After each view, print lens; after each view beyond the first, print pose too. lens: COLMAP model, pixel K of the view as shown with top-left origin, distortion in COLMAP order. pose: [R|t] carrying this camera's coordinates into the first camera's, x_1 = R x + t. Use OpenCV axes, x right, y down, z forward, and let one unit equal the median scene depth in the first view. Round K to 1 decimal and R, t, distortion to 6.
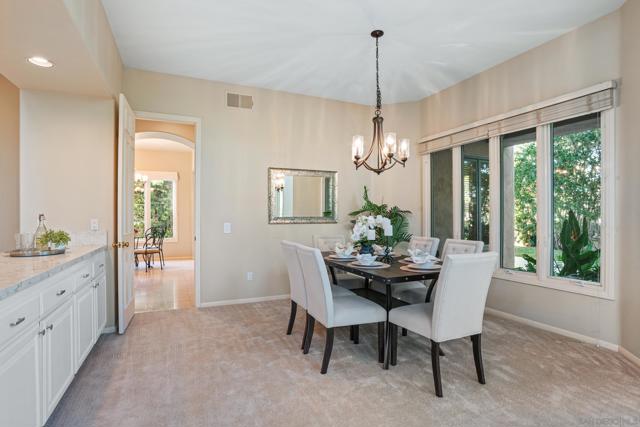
lens RADIAL K [[334.6, 0, 320.0], [0, 334.6, 213.5], [0, 0, 1]] dist [-0.034685, 0.001390]
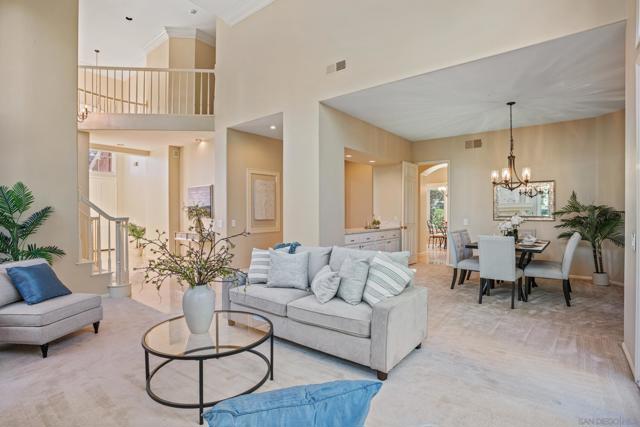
lens RADIAL K [[317.0, 0, 320.0], [0, 317.0, 213.5], [0, 0, 1]] dist [-0.002721, 0.000161]
pose [[0.468176, 0.006885, -0.883608, 1.101891], [0.004674, 0.999936, 0.010267, -0.026837], [0.883623, -0.008936, 0.468114, -0.546138]]
